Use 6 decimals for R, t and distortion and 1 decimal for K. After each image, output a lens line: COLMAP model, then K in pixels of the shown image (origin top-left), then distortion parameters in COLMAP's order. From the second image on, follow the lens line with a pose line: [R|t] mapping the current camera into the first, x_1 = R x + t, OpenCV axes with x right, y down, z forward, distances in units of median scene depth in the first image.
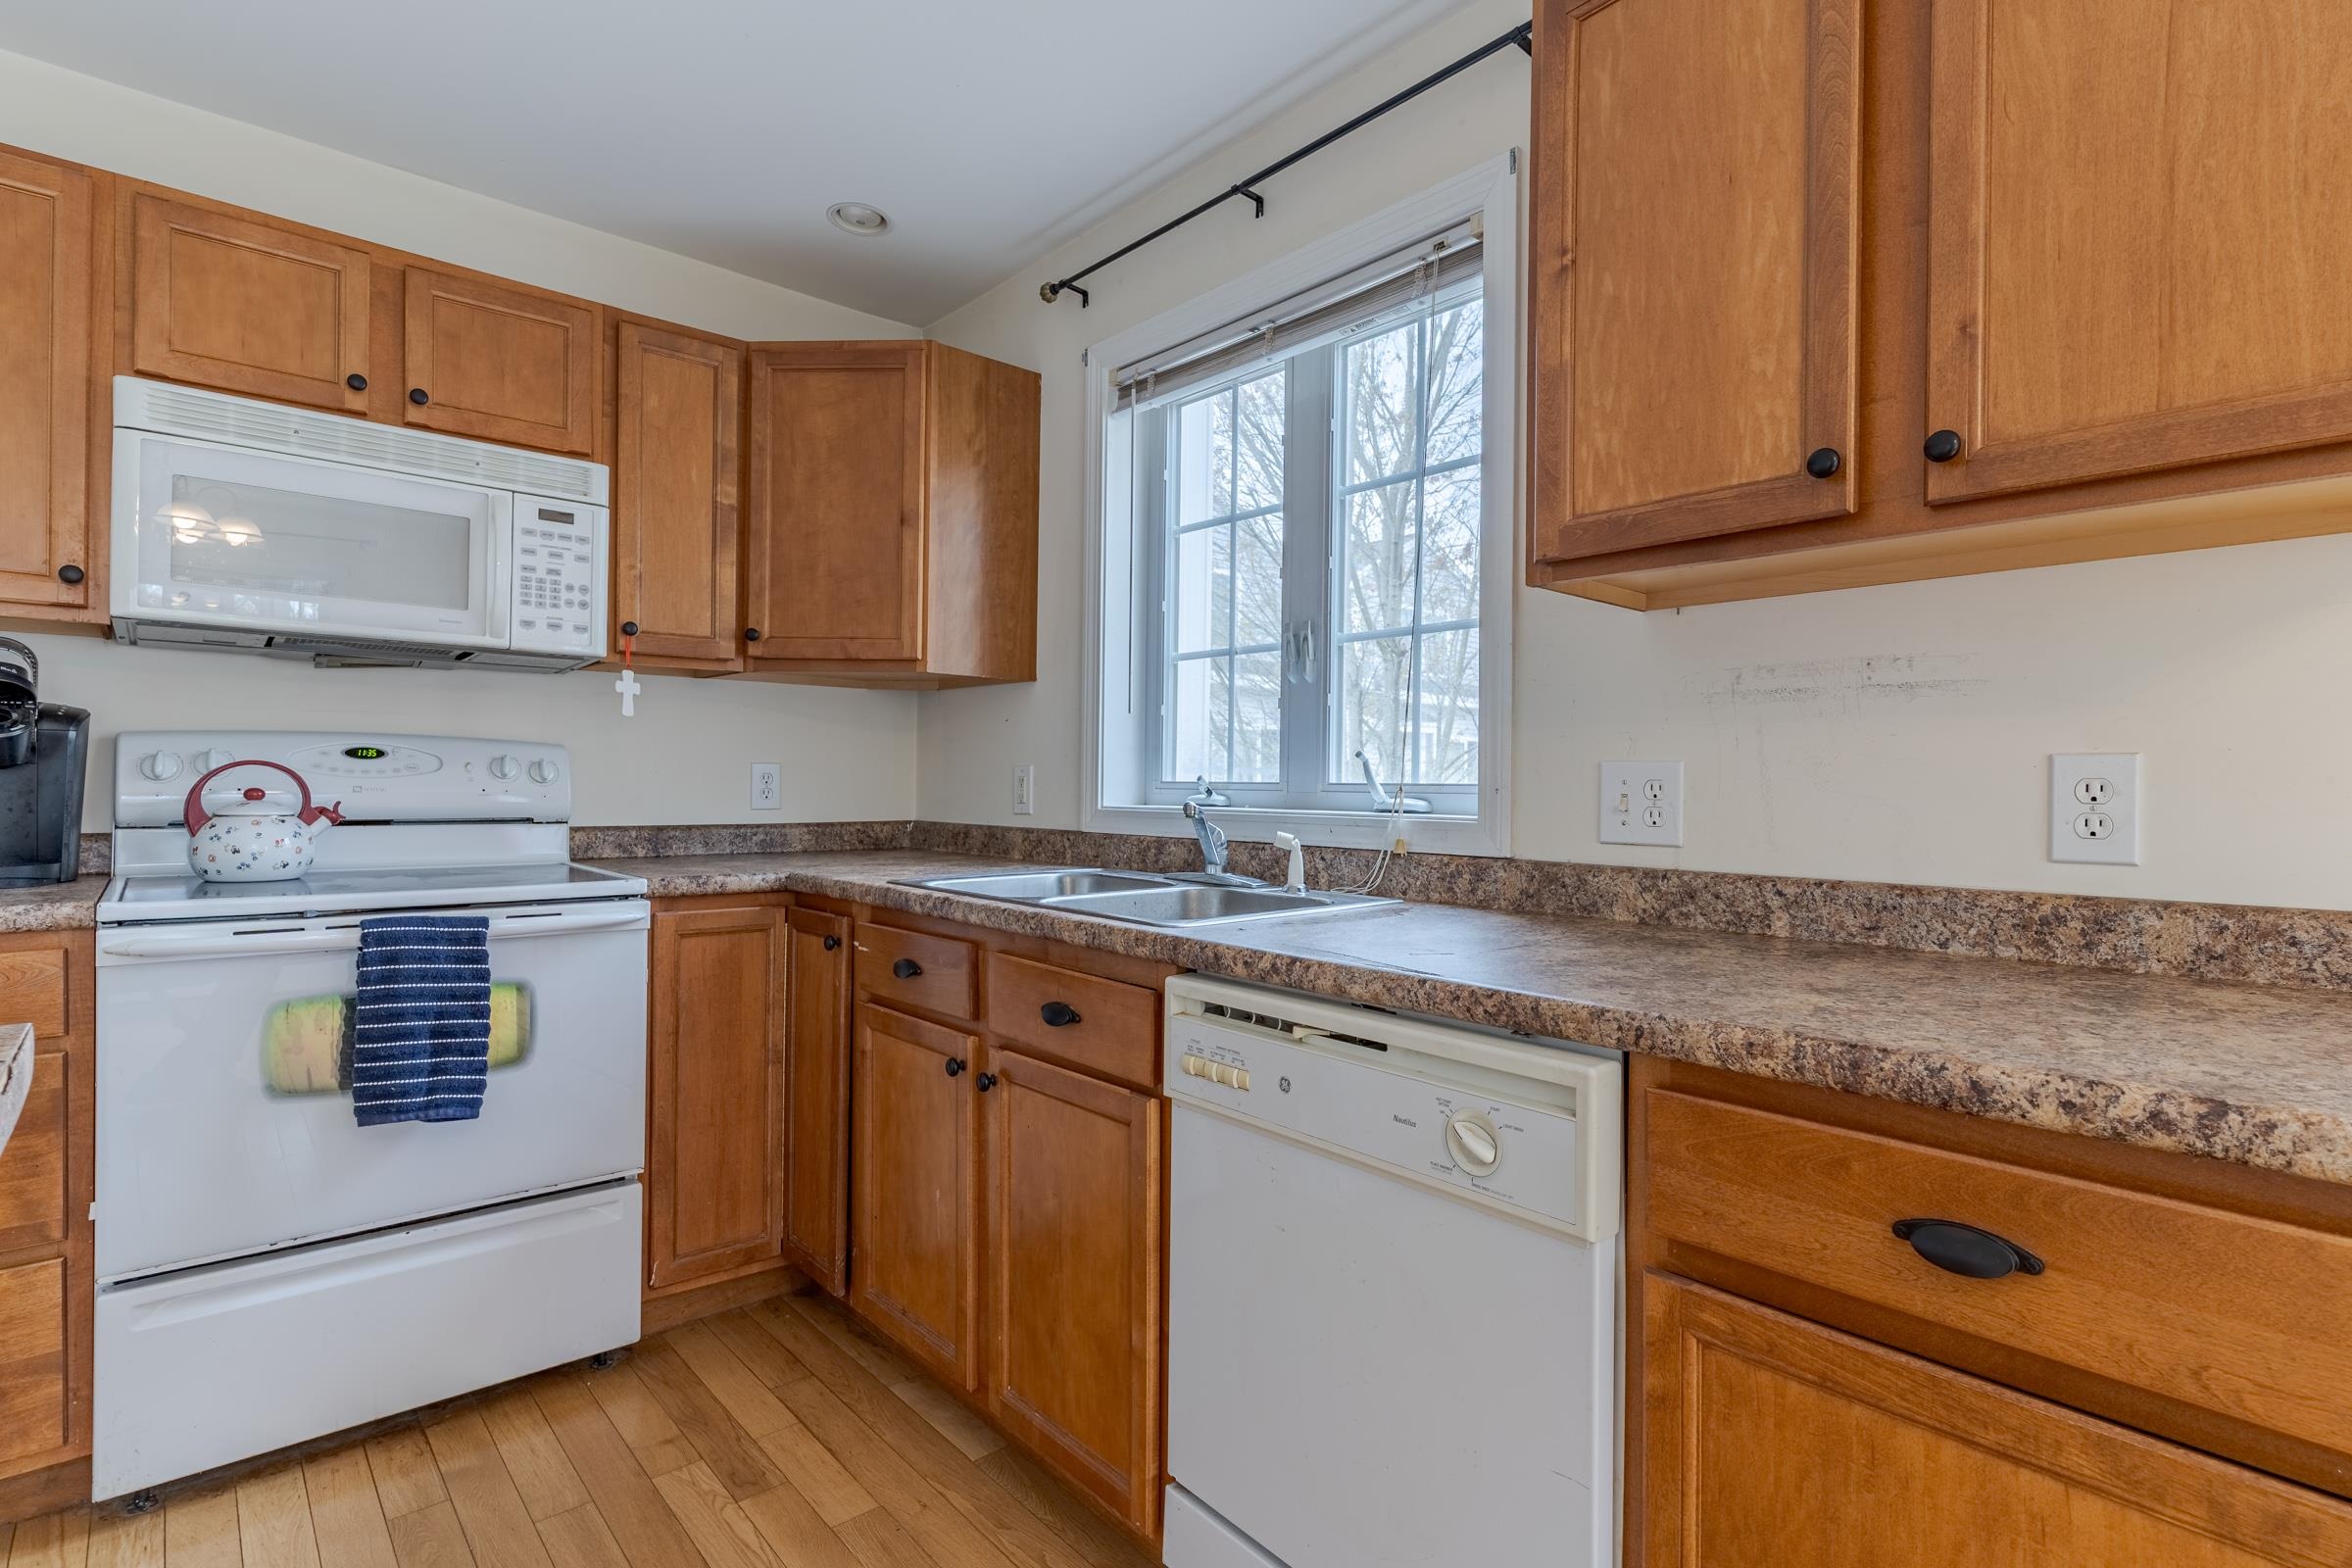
lens RADIAL K [[1125.3, 0, 1175.9], [0, 1125.3, 786.1], [0, 0, 1]] dist [0.002921, -0.000669]
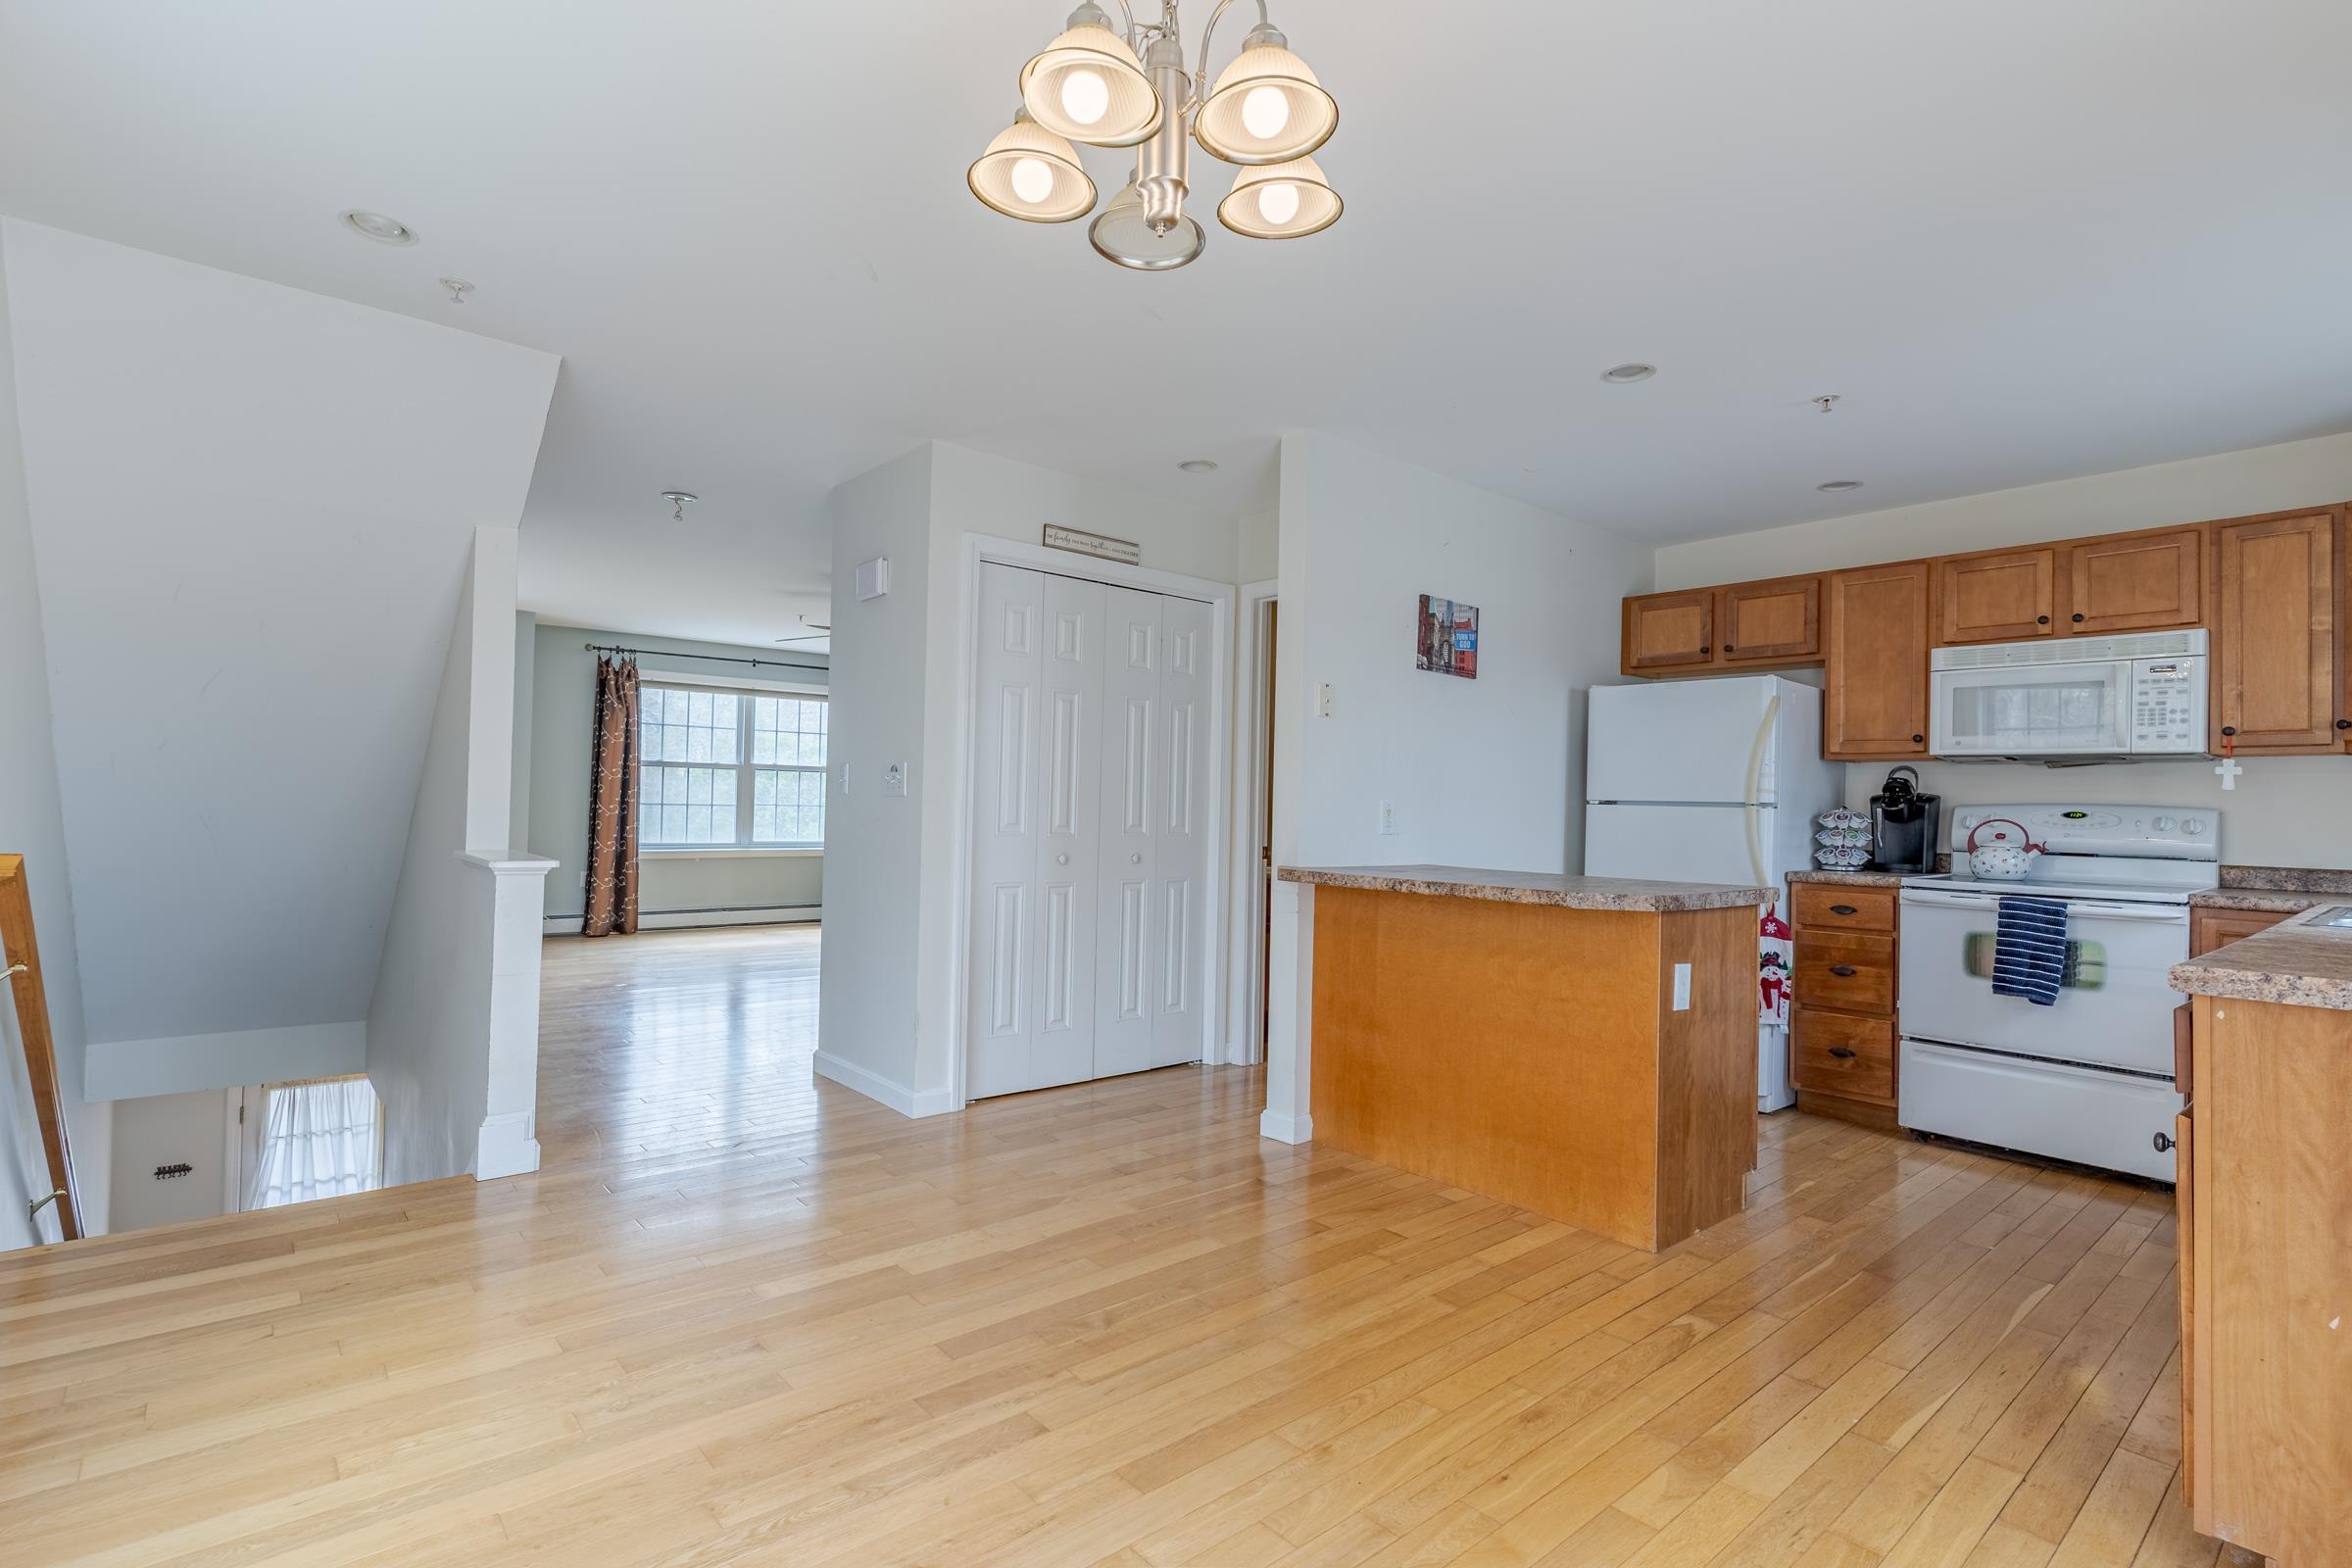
lens RADIAL K [[1111.9, 0, 1164.1], [0, 1111.9, 788.1], [0, 0, 1]] dist [0.002700, -0.000263]
pose [[-0.026876, -0.025199, -0.999321, 1.146663], [-0.022098, 0.999453, -0.024608, 0.003089], [0.999394, 0.021422, -0.027418, -0.408183]]
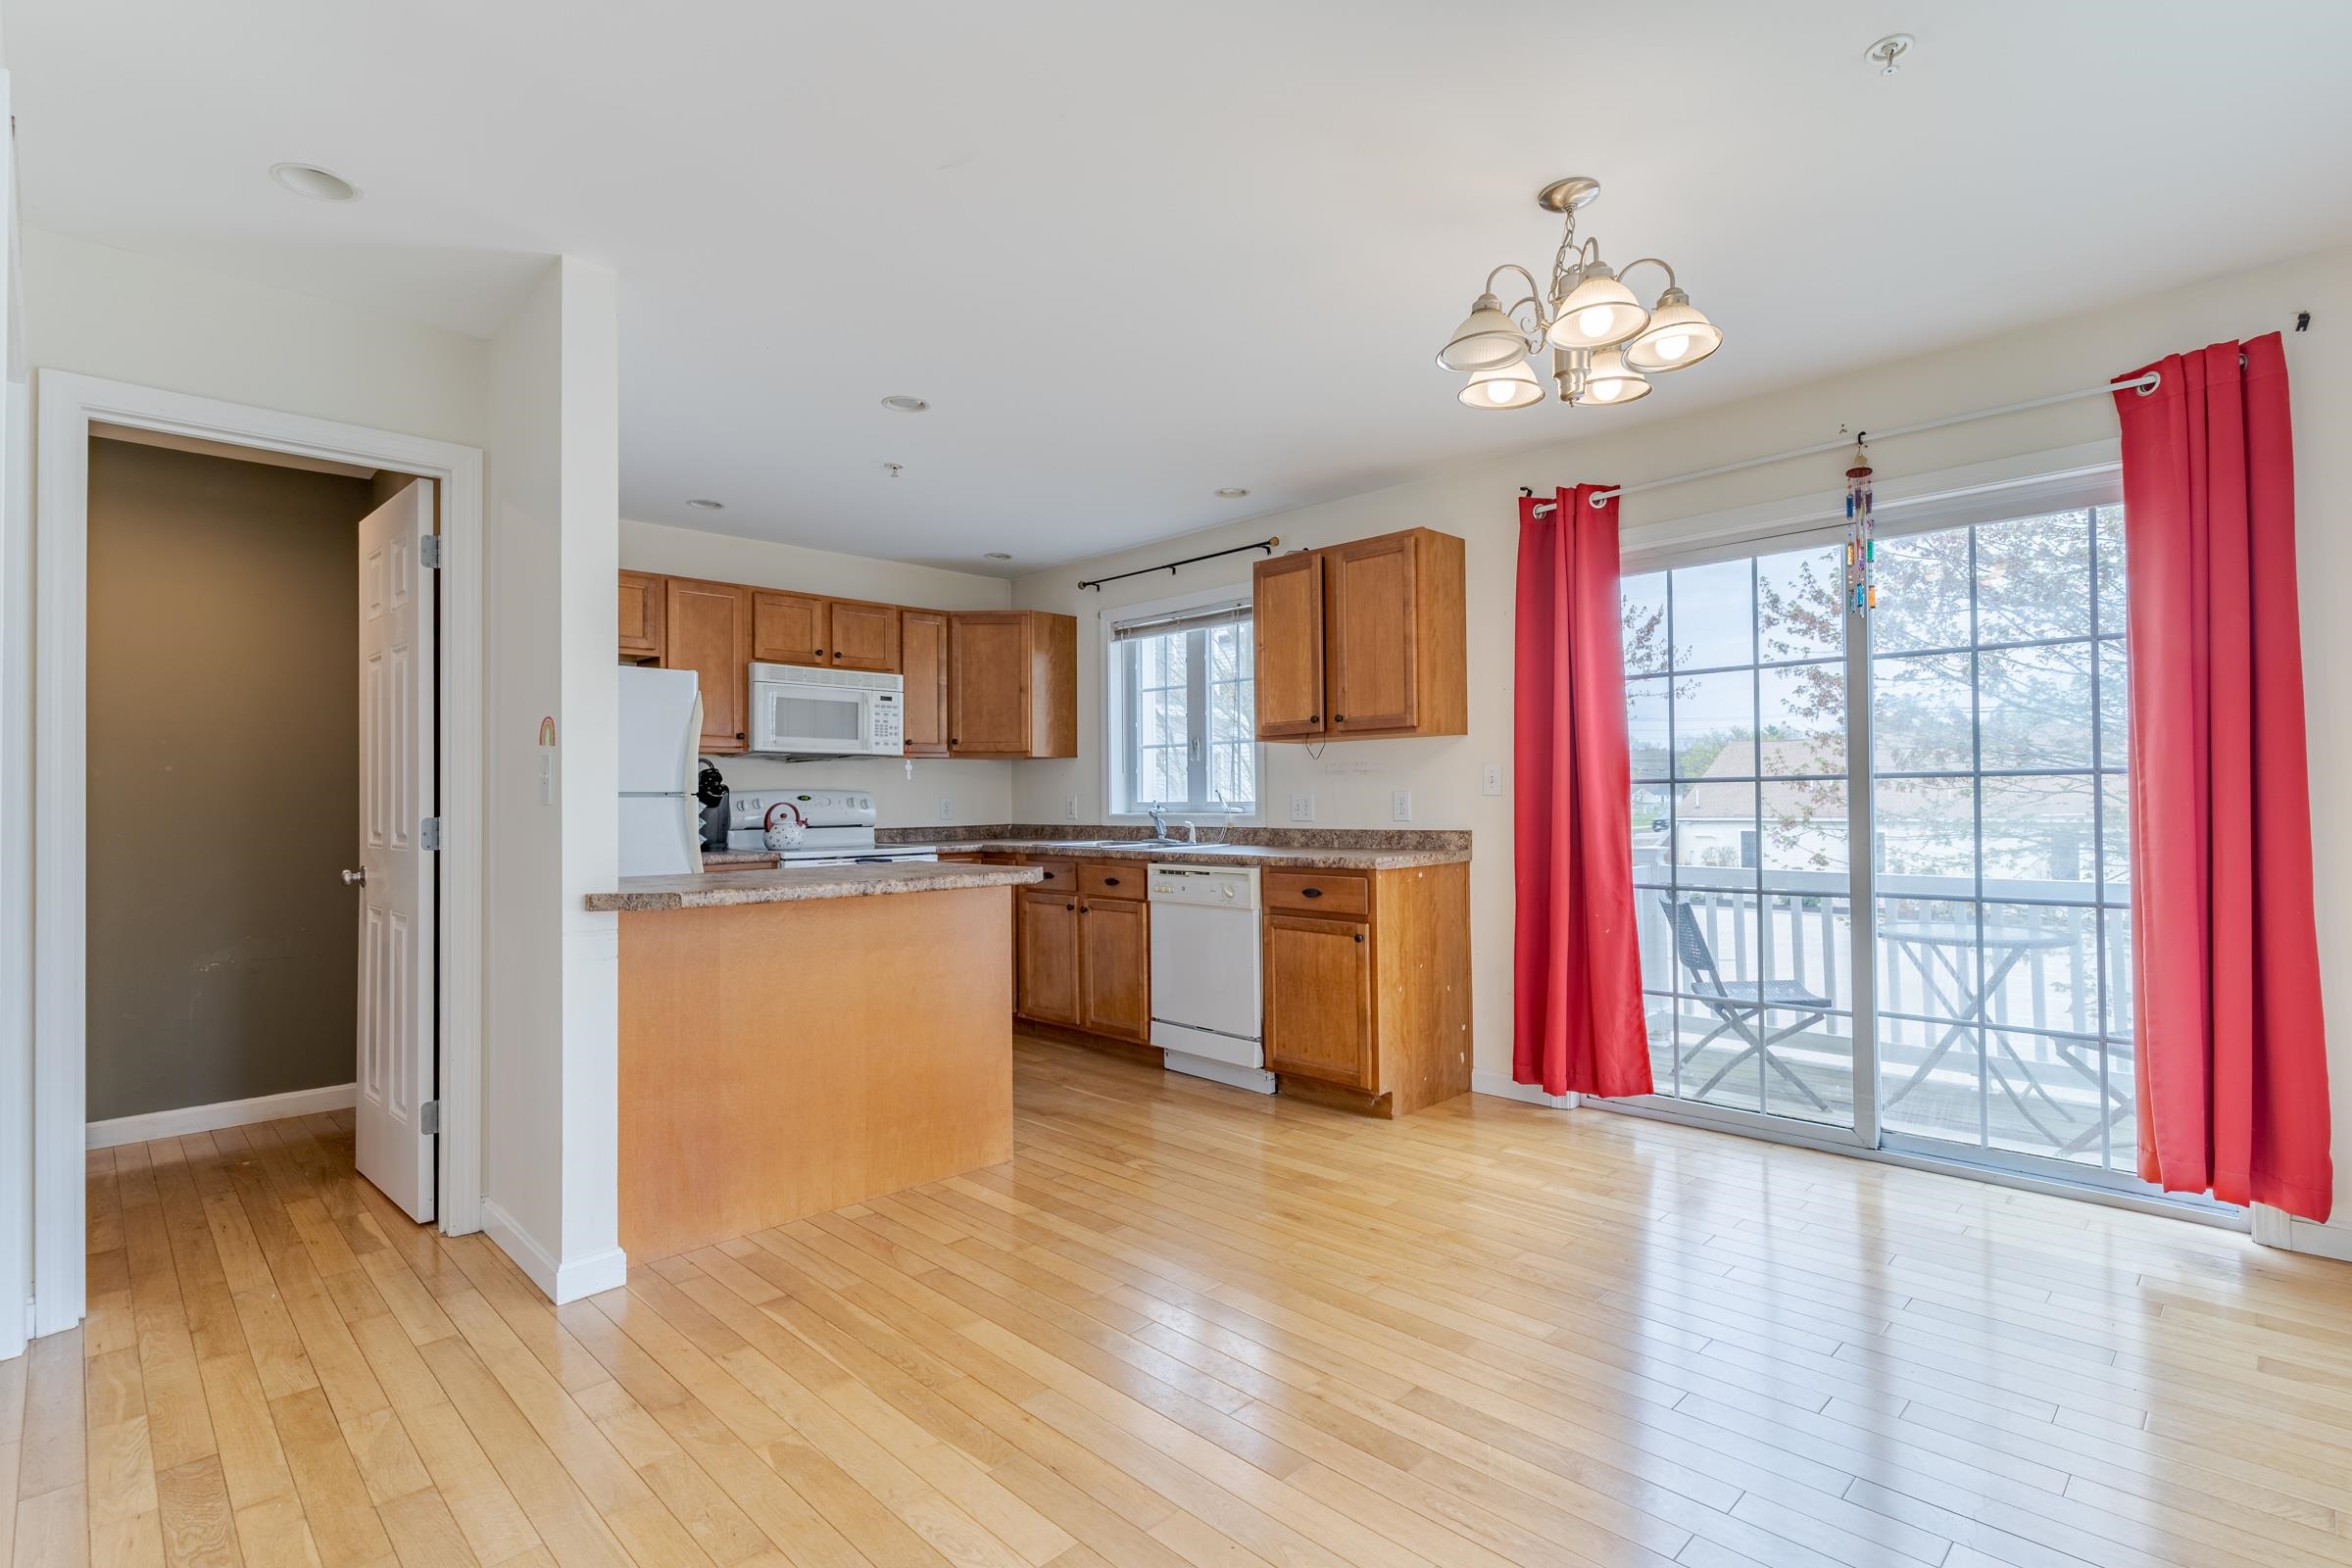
lens RADIAL K [[1125.3, 0, 1175.9], [0, 1125.3, 786.1], [0, 0, 1]] dist [0.002921, -0.000669]
pose [[0.998424, -0.020679, 0.052165, -0.063040], [0.021373, 0.999690, -0.012780, -0.007908], [-0.051884, 0.013875, 0.998557, -1.528322]]
